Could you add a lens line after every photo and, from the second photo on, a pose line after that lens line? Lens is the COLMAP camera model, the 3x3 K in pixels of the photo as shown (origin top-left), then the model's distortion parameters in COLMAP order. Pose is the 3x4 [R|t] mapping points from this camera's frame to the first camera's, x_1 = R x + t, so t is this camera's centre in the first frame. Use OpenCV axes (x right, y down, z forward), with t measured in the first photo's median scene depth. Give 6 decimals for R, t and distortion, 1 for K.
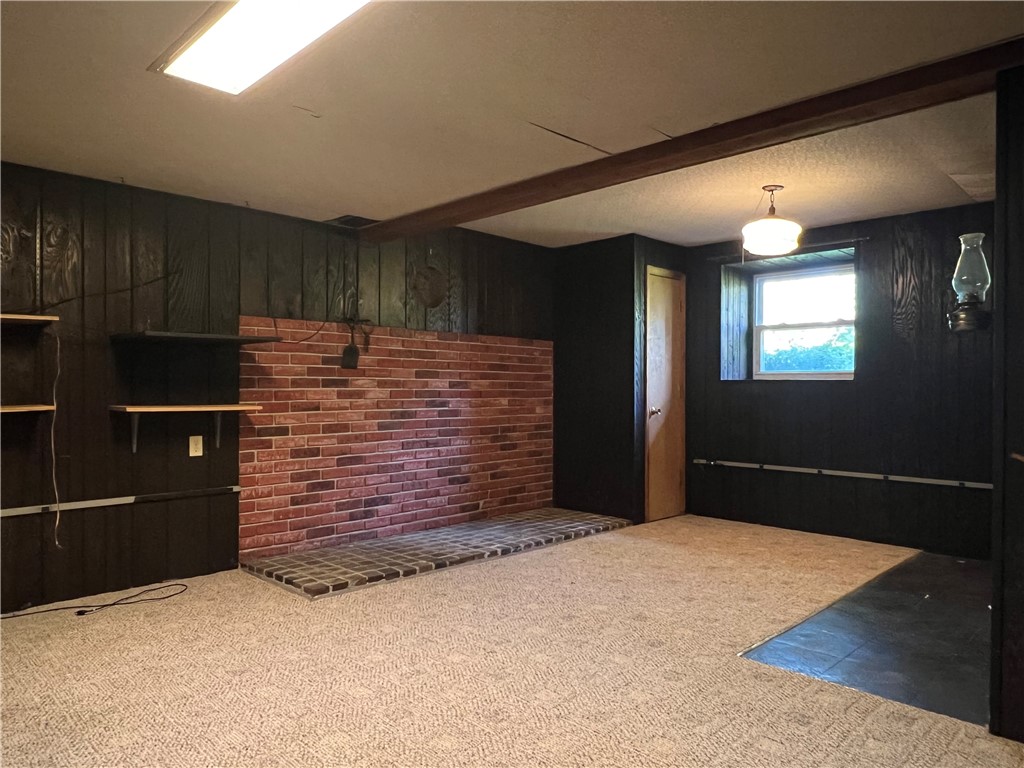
lens RADIAL K [[668.2, 0, 505.2], [0, 668.2, 382.8], [0, 0, 1]] dist [-0.002389, -0.003166]
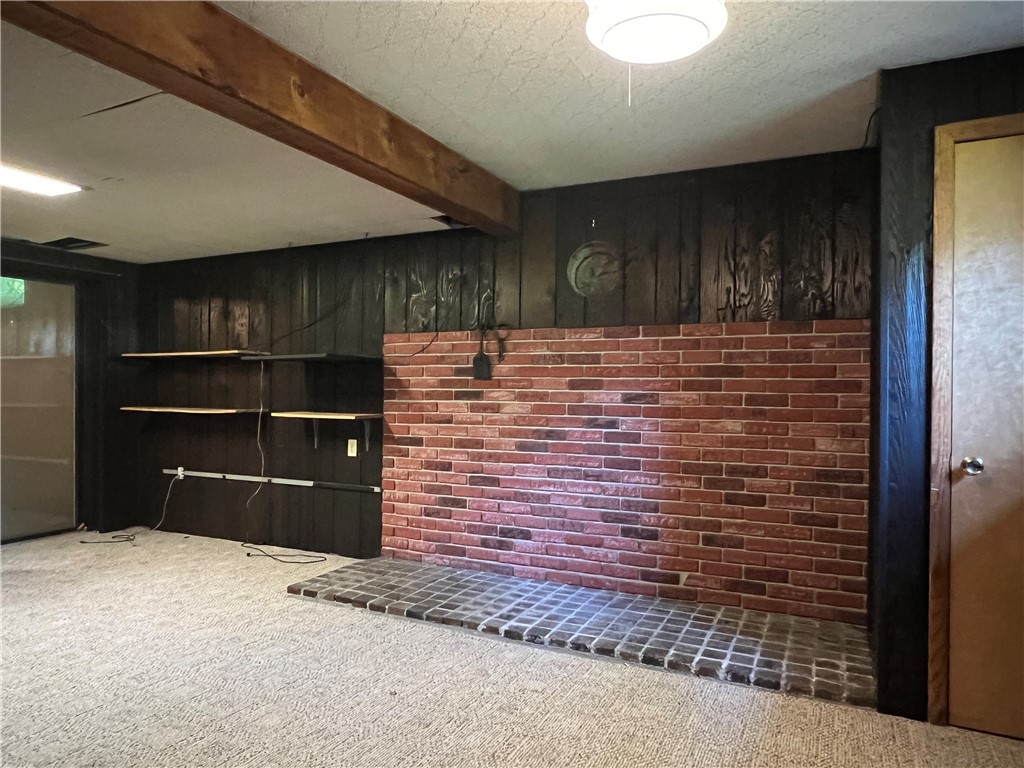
lens RADIAL K [[668.2, 0, 507.9], [0, 668.2, 388.9], [0, 0, 1]] dist [-0.002389, -0.003166]
pose [[0.338313, -0.008489, -0.940996, 0.627225], [-0.003198, 0.999943, -0.010170, 0.000715], [0.941028, 0.006450, 0.338266, 0.714831]]
